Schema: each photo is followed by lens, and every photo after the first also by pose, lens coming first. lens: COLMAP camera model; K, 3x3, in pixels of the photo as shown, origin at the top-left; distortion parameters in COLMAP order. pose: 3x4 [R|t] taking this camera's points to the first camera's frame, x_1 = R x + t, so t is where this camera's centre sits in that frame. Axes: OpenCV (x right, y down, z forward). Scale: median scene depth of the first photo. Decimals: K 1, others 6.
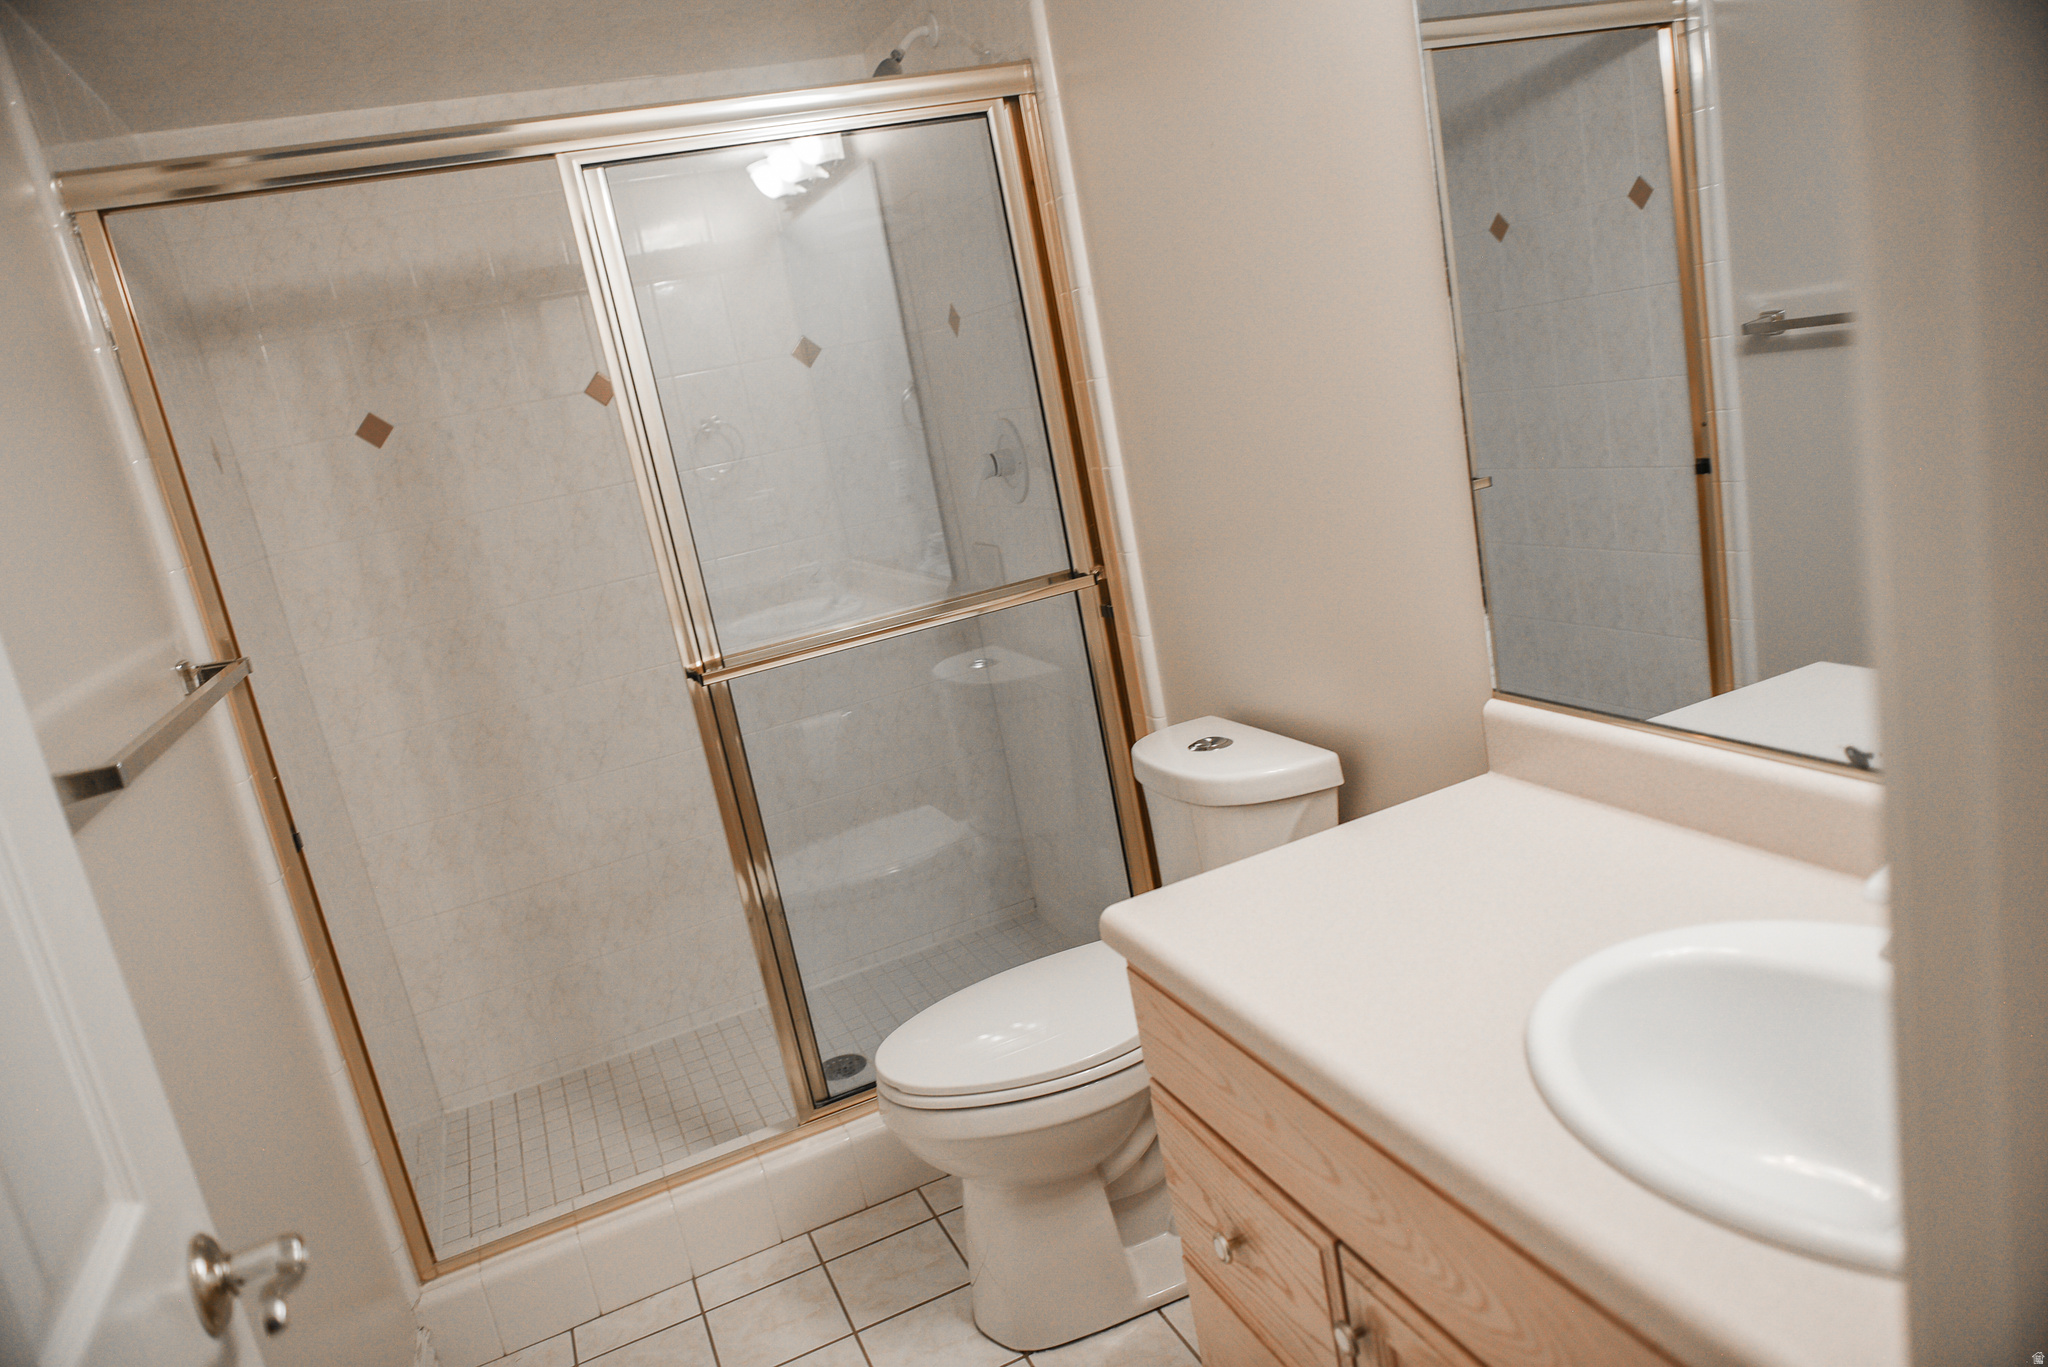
lens RADIAL K [[1383.9, 0, 1024.0], [0, 1383.9, 683.5], [0, 0, 1]] dist [-0.015754, -0.000803]
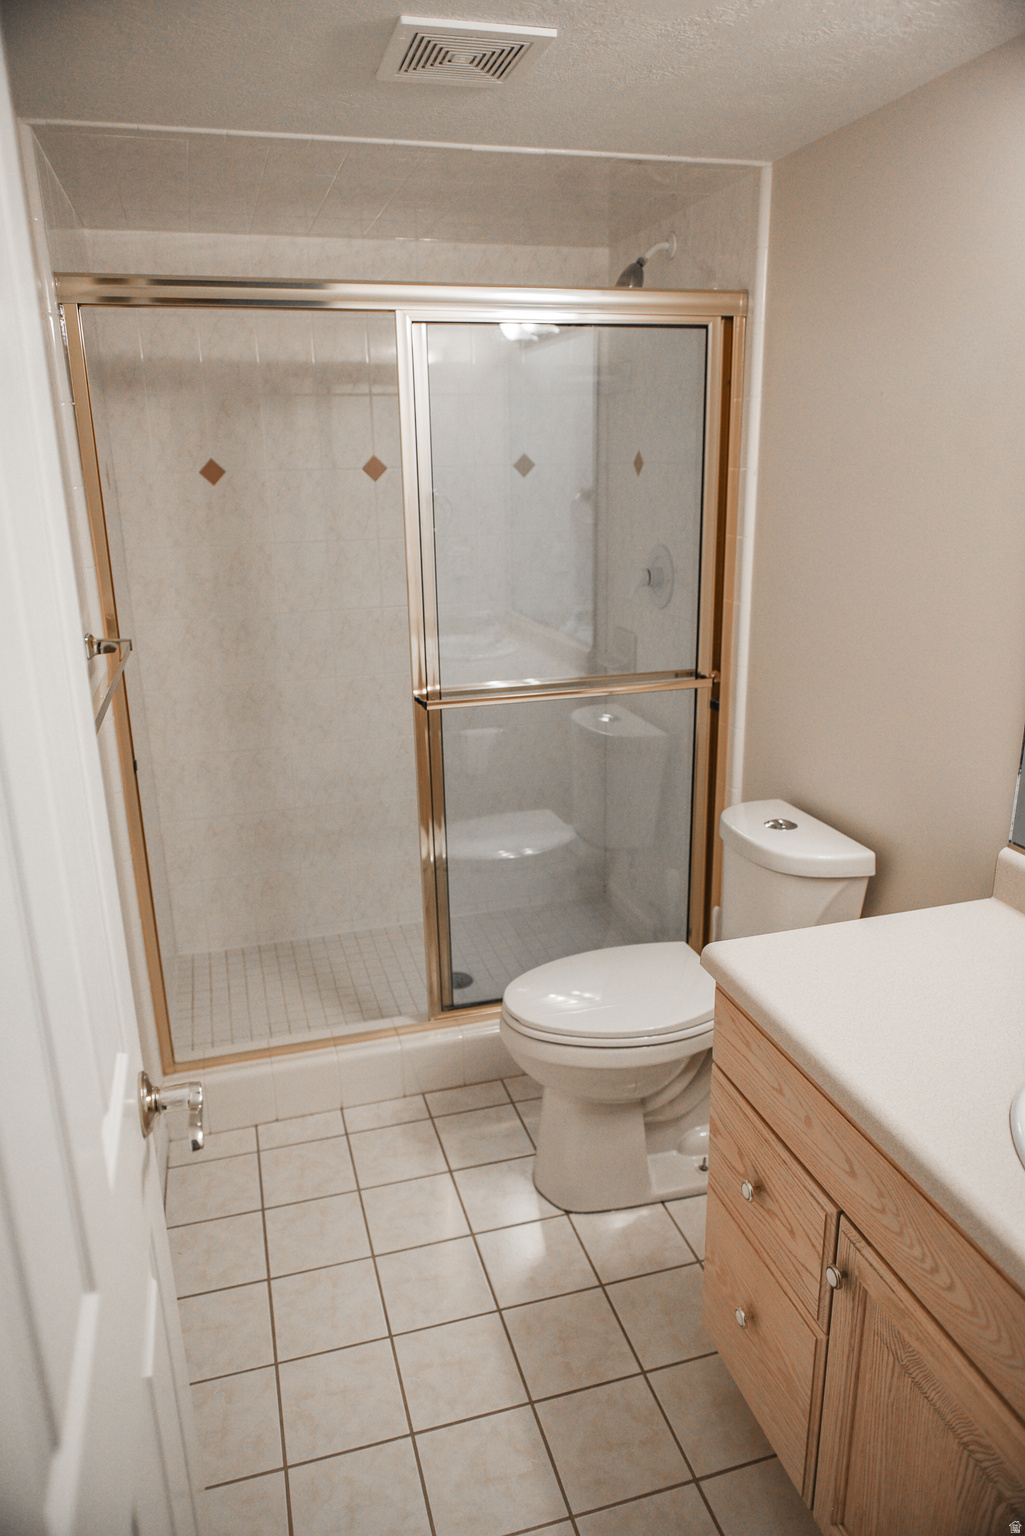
lens RADIAL K [[1037.9, 0, 504.7], [0, 1037.9, 770.5], [0, 0, 1]] dist [-0.015754, -0.000803]
pose [[0.979642, 0.193147, -0.054735, -0.081352], [-0.187866, 0.978136, 0.089204, -0.045082], [0.070768, -0.077105, 0.994508, -0.042501]]
